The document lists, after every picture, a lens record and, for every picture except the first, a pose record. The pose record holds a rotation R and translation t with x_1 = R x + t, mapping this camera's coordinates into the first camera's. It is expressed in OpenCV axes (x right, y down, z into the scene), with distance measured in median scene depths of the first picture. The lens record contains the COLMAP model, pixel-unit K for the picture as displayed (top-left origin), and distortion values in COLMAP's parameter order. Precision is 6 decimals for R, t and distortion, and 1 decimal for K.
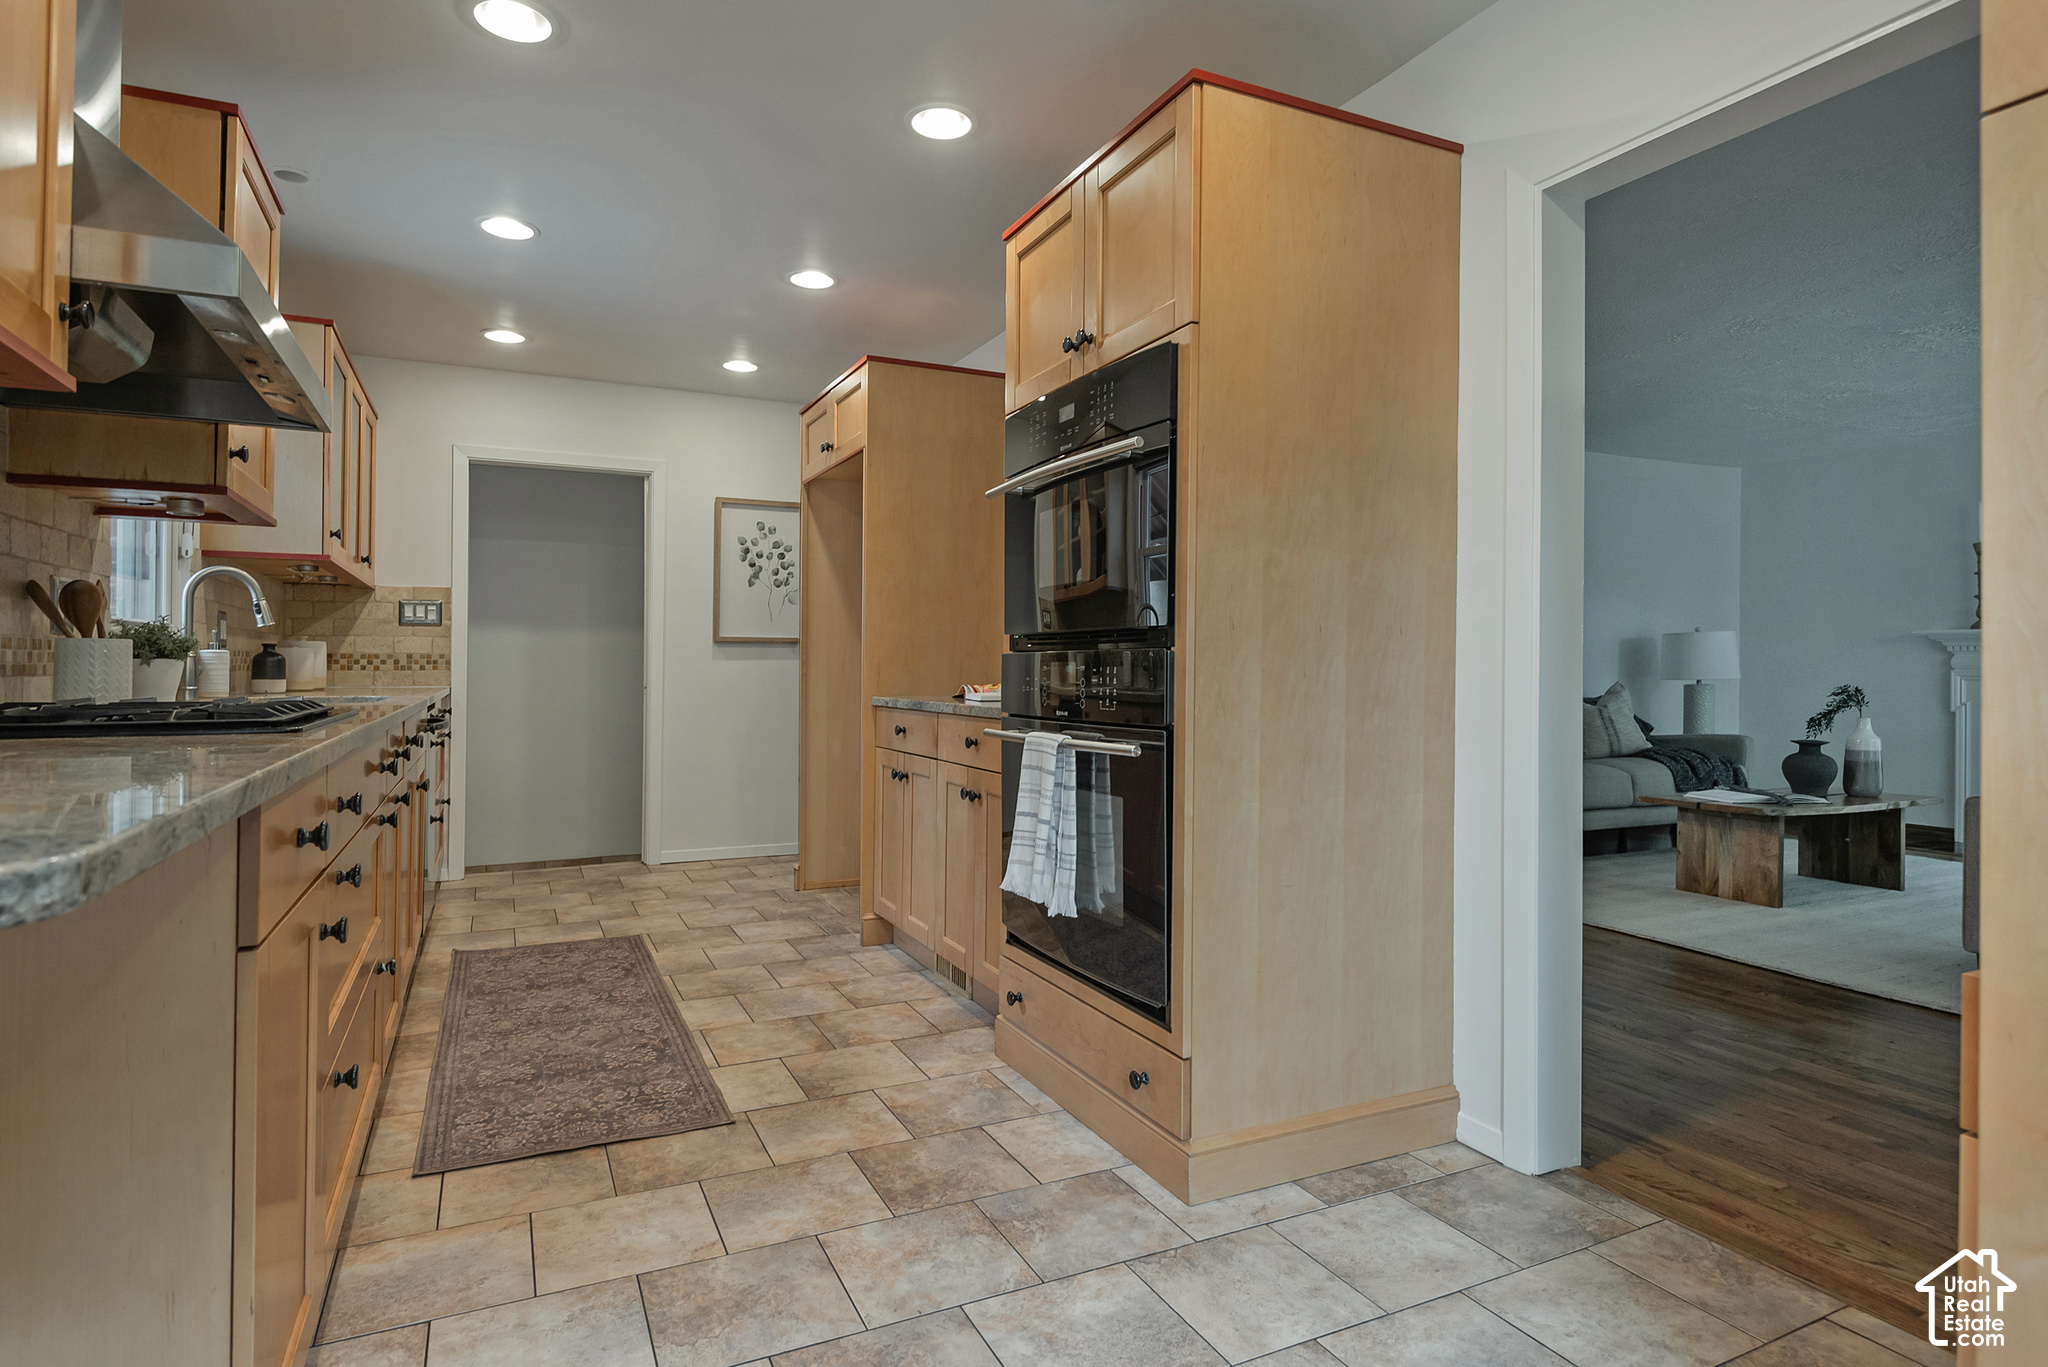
lens RADIAL K [[1085.6, 0, 1024.3], [0, 1085.6, 667.1], [0, 0, 1]] dist [0.008072, -0.005311]
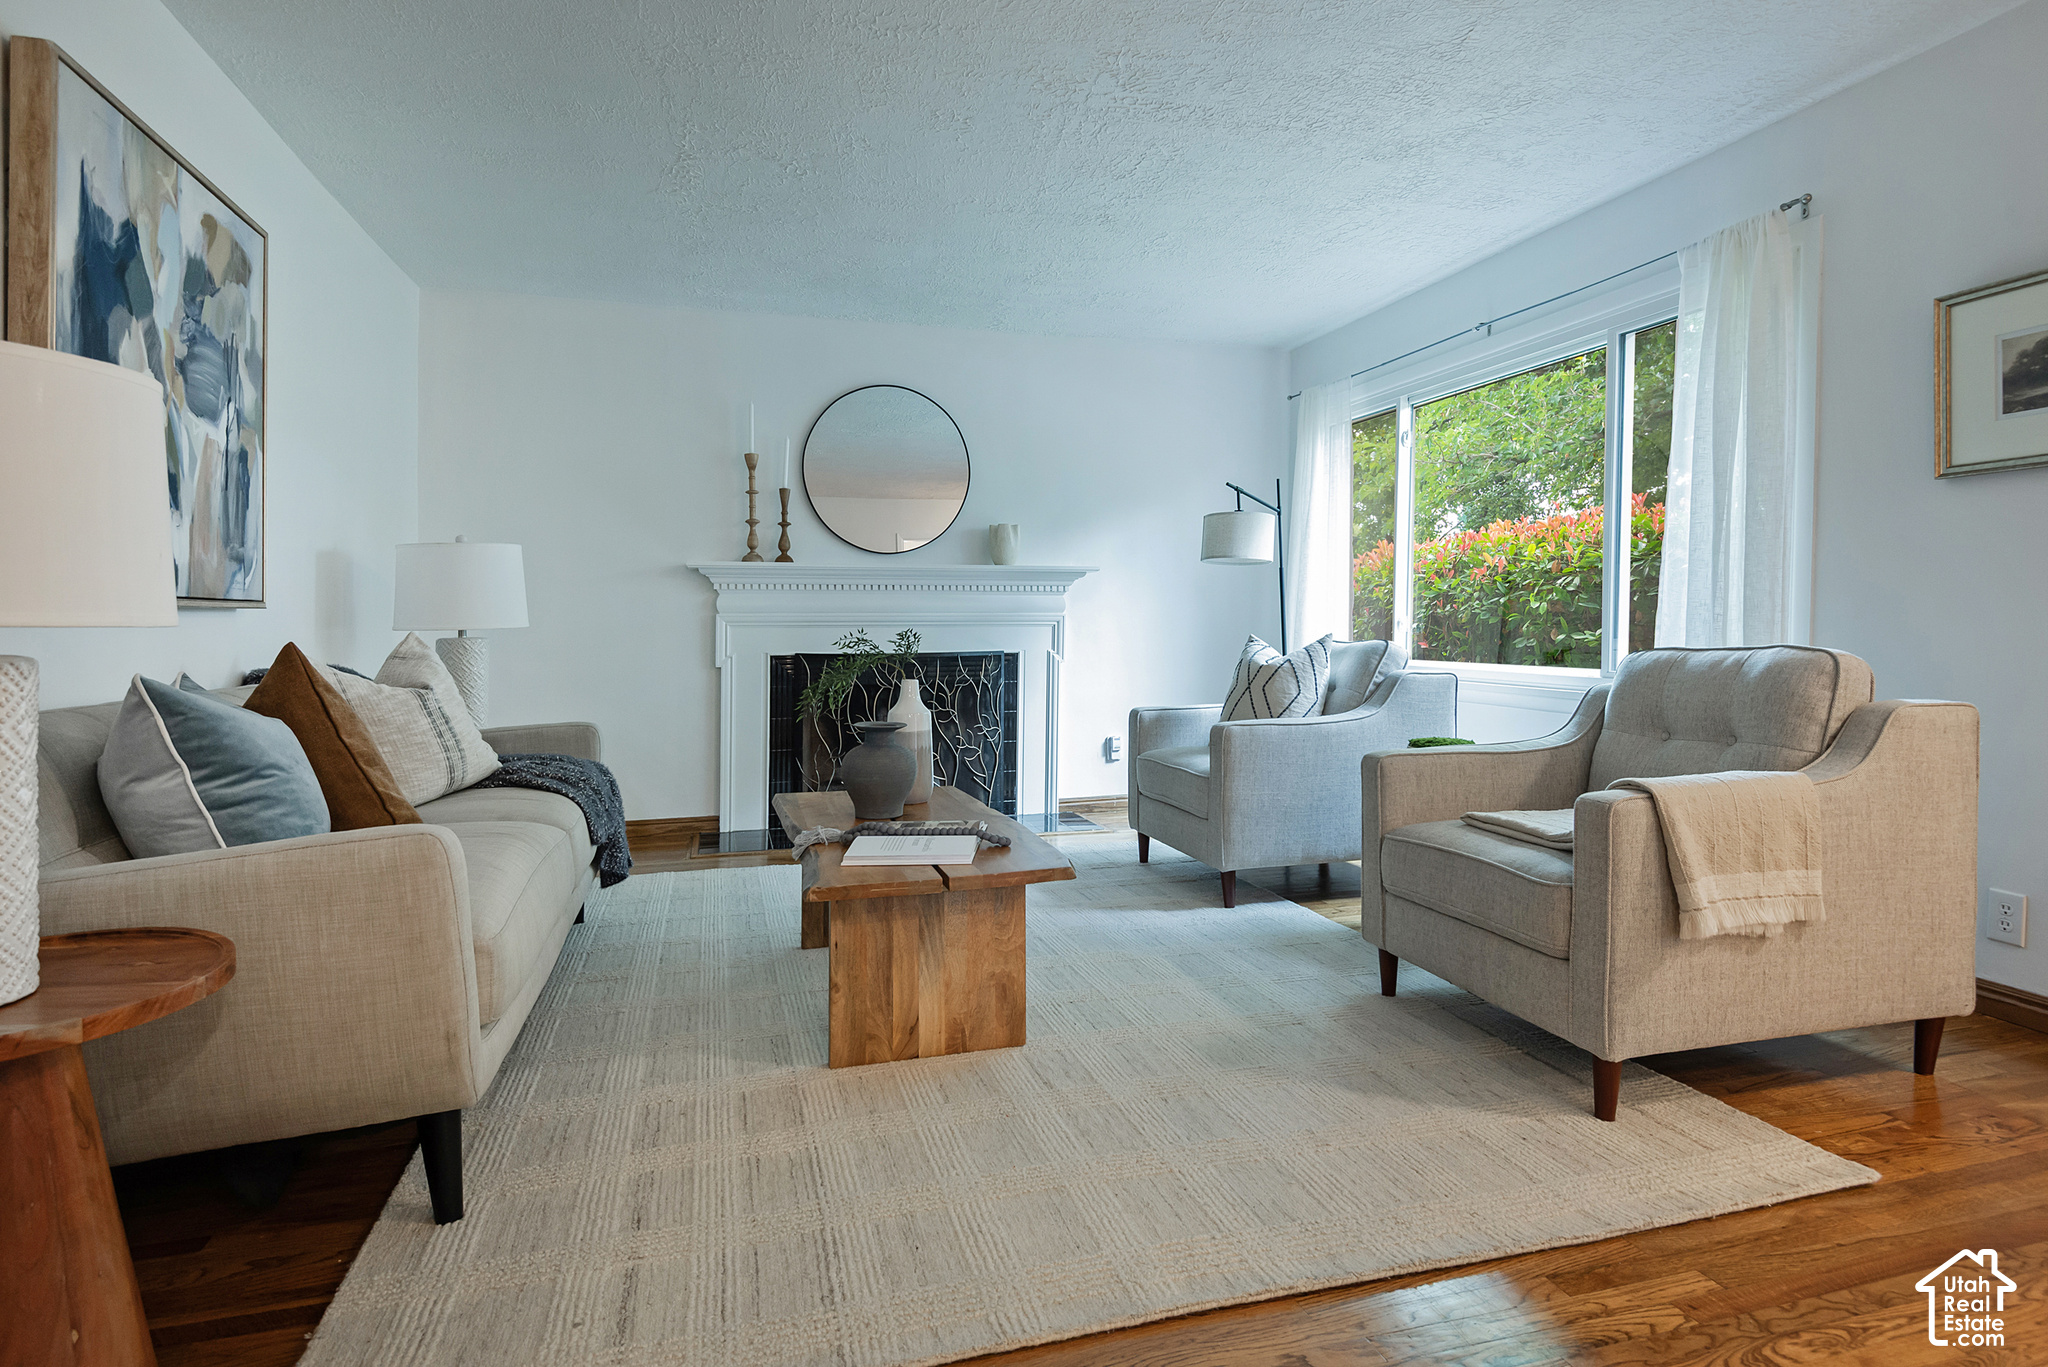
lens RADIAL K [[1085.6, 0, 1037.2], [0, 1085.6, 643.6], [0, 0, 1]] dist [0.008072, -0.005311]
pose [[0.161690, -0.020953, 0.986619, 0.103740], [0.007590, 0.999771, 0.019988, 0.008731], [-0.986812, 0.004257, 0.161812, 0.550351]]
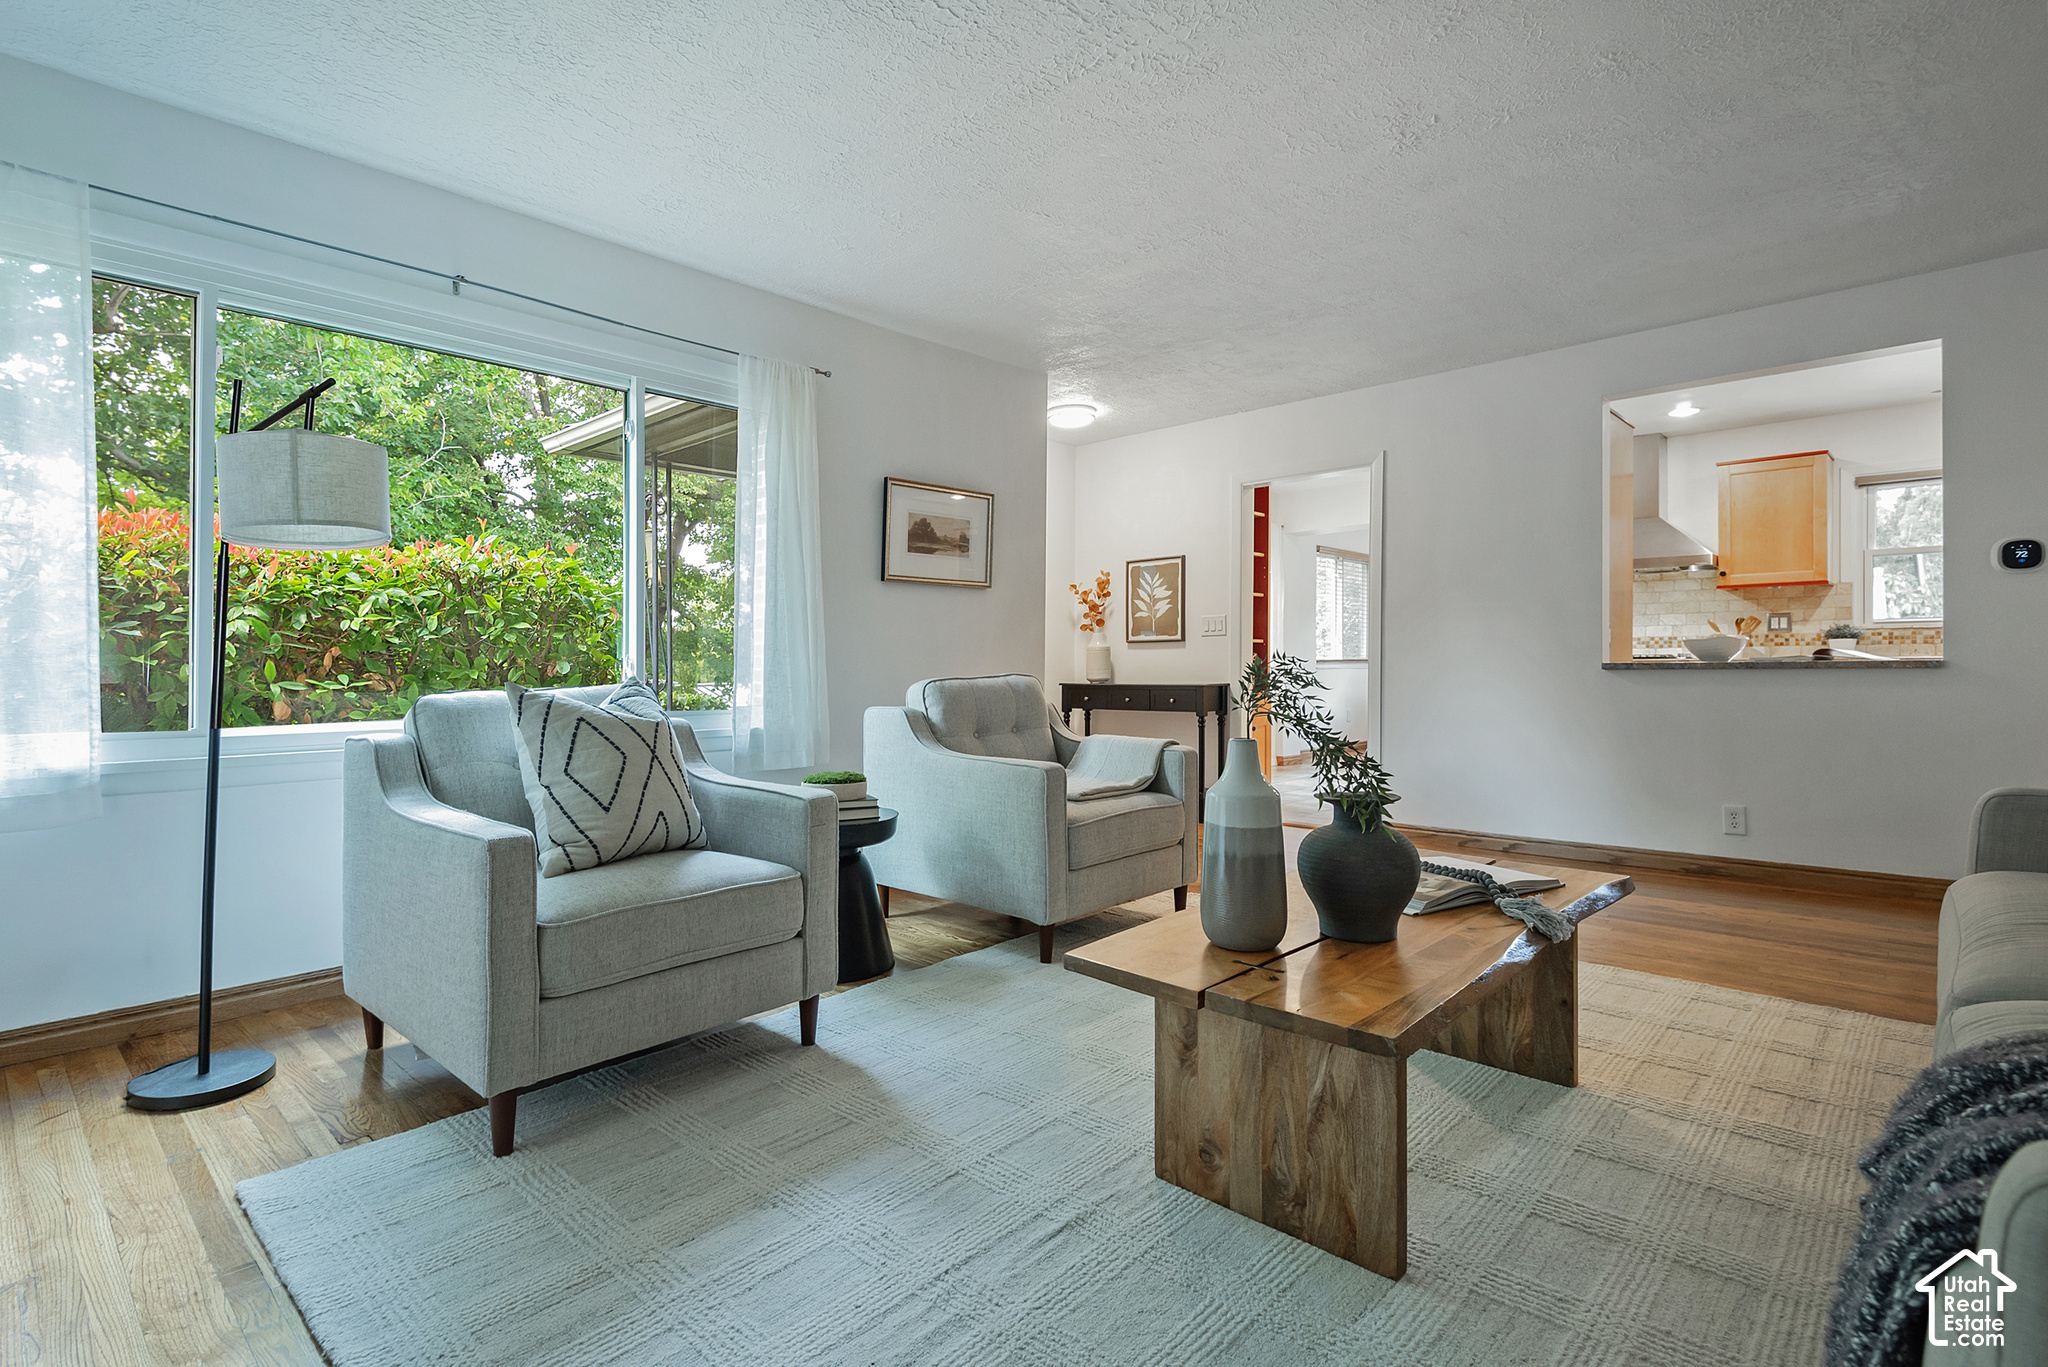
lens RADIAL K [[985.3, 0, 1025.8], [0, 985.3, 678.3], [0, 0, 1]] dist [-0.000390, -0.000064]
pose [[-0.931091, -0.009162, -0.364673, 0.534021], [-0.010581, 0.999942, 0.001892, 0.016323], [0.364634, 0.005620, -0.931134, 0.808381]]
